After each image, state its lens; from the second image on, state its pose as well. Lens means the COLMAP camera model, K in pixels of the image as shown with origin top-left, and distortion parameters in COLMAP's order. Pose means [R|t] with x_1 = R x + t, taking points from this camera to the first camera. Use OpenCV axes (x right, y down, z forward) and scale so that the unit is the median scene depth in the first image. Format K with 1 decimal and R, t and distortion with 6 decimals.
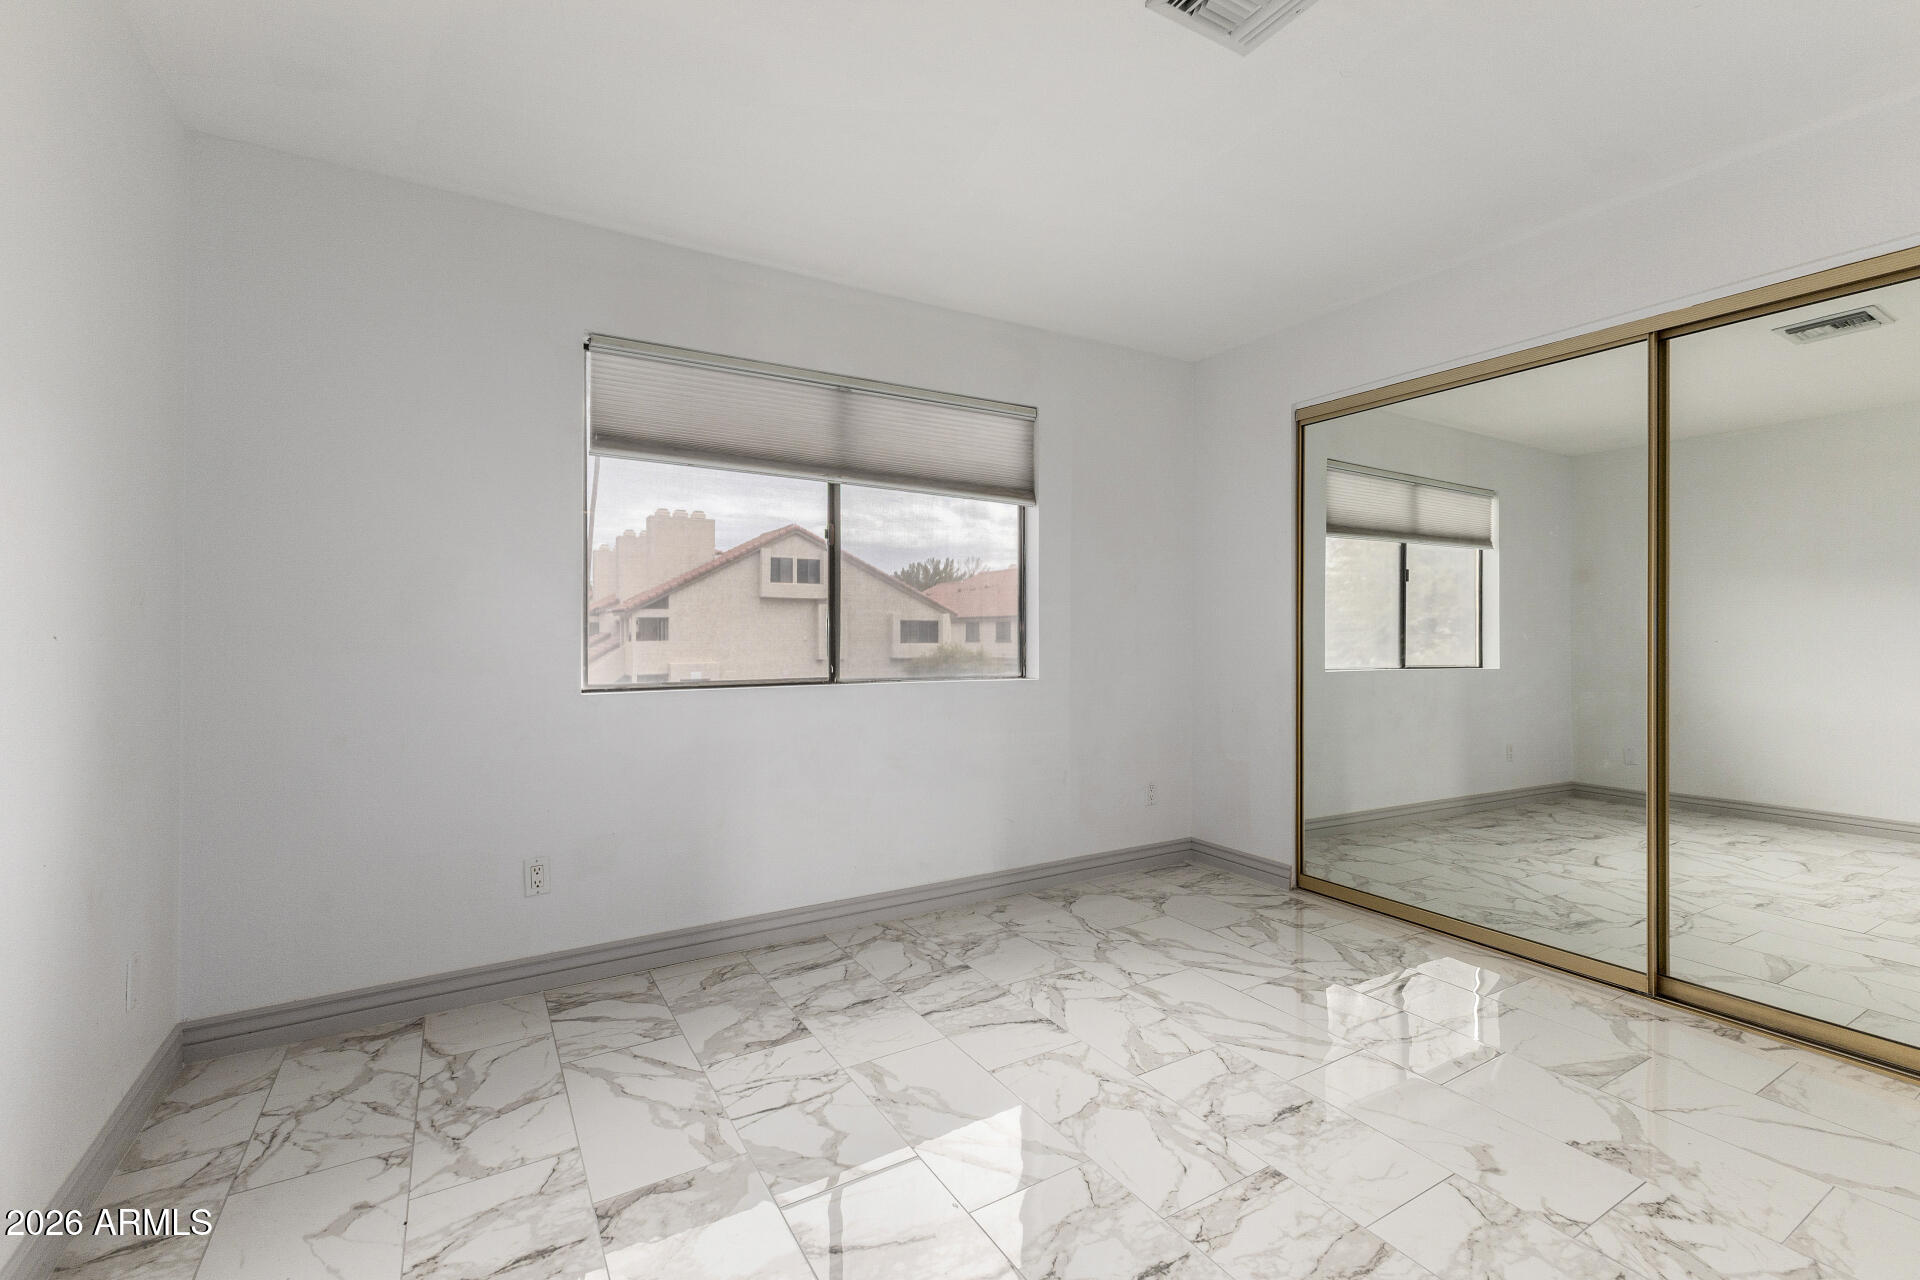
lens RADIAL K [[825.0, 0, 961.1], [0, 825.0, 638.6], [0, 0, 1]] dist [0.023217, -0.008919]
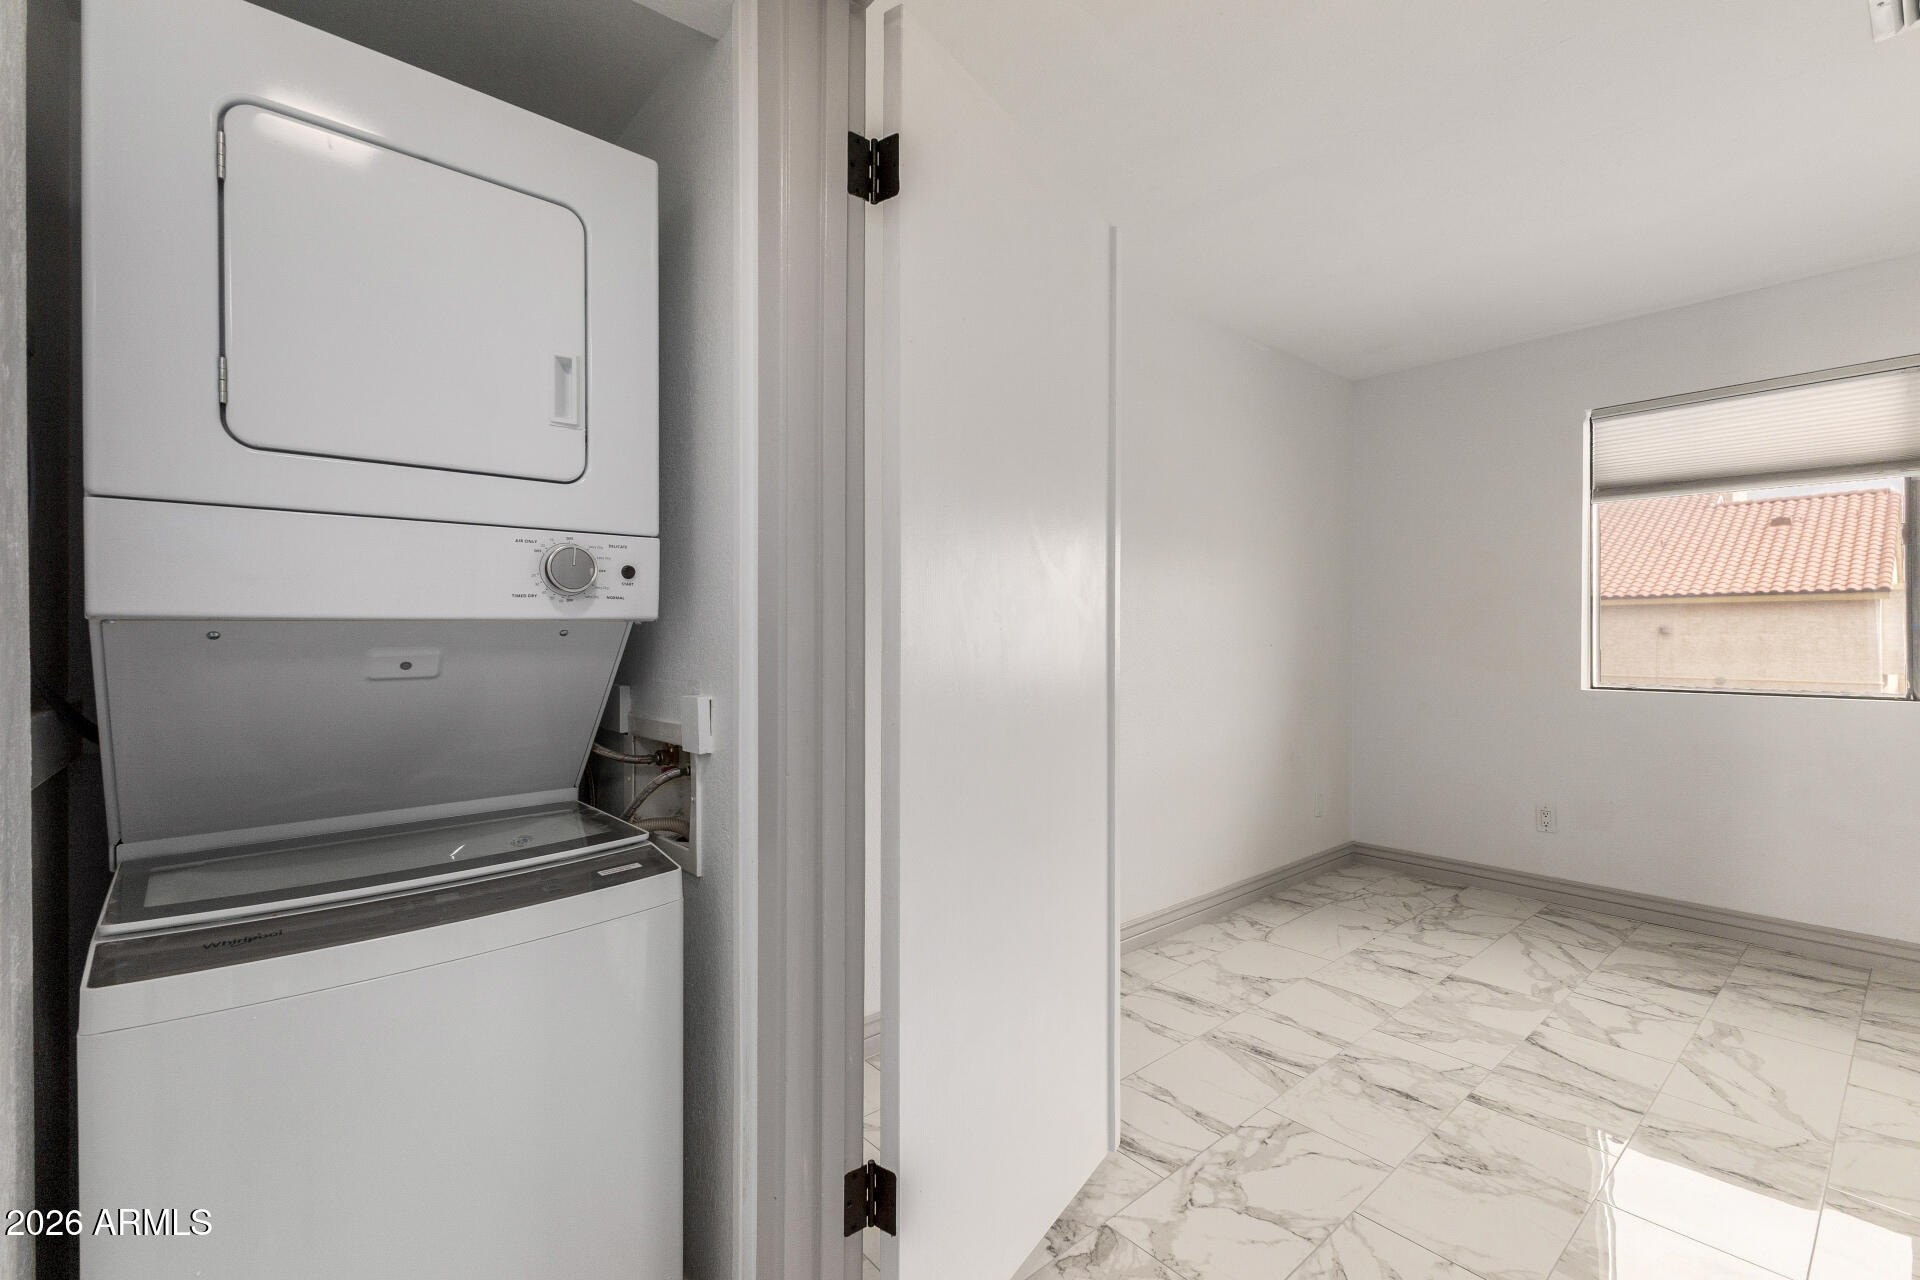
lens RADIAL K [[825.0, 0, 961.1], [0, 825.0, 638.6], [0, 0, 1]] dist [0.023217, -0.008919]
pose [[0.160278, 0.001663, -0.987070, 0.675802], [0.001027, 0.999998, 0.001851, -0.016568], [0.987071, -0.001310, 0.160276, -0.176616]]
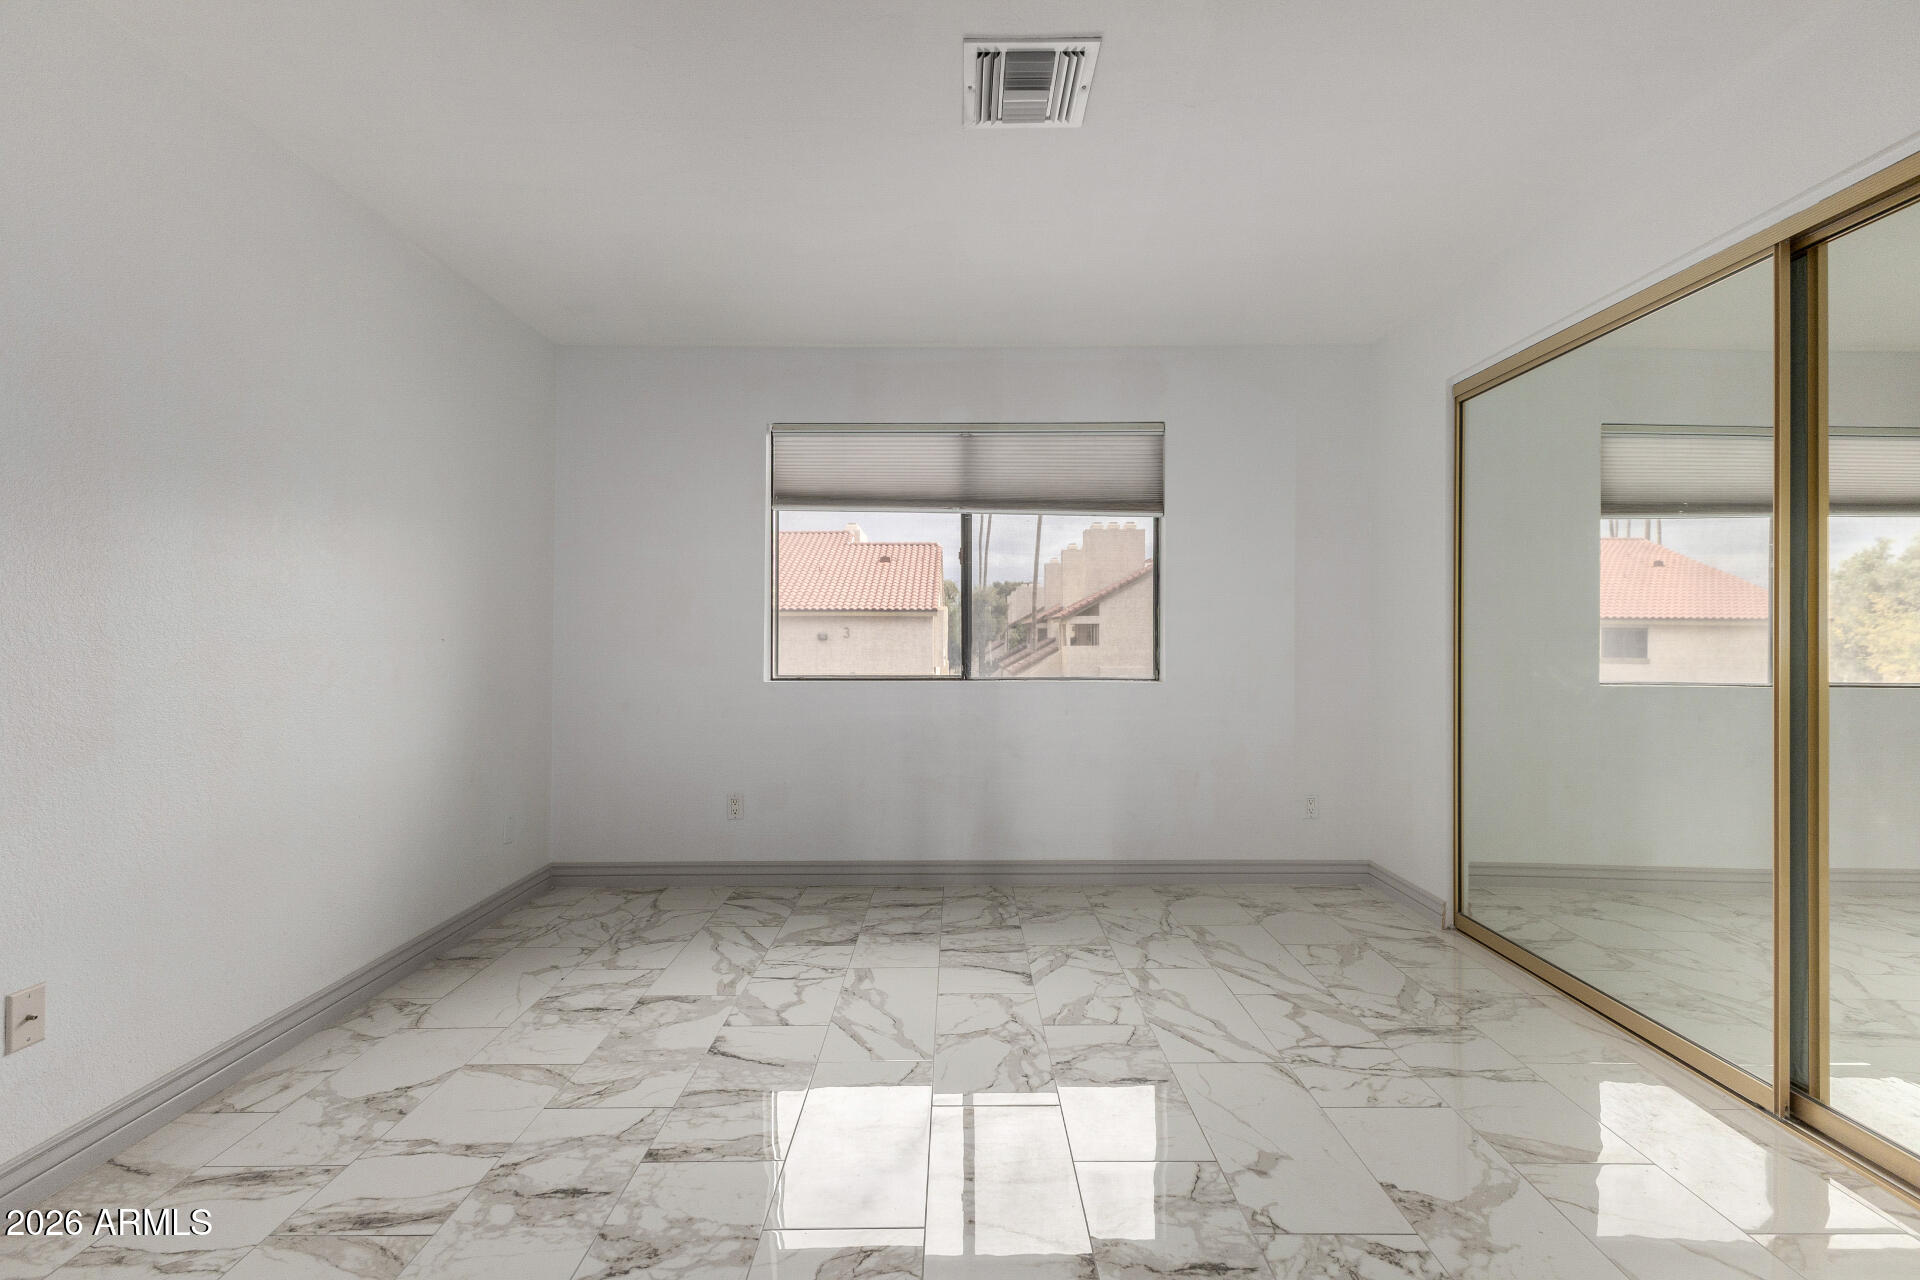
lens RADIAL K [[821.8, 0, 962.6], [0, 821.8, 634.1], [0, 0, 1]] dist [0.014203, -0.004919]
pose [[0.858178, -0.002904, -0.513344, 0.543451], [-0.003139, 0.999936, -0.010903, 0.001000], [0.513342, 0.010968, 0.858114, -0.028279]]
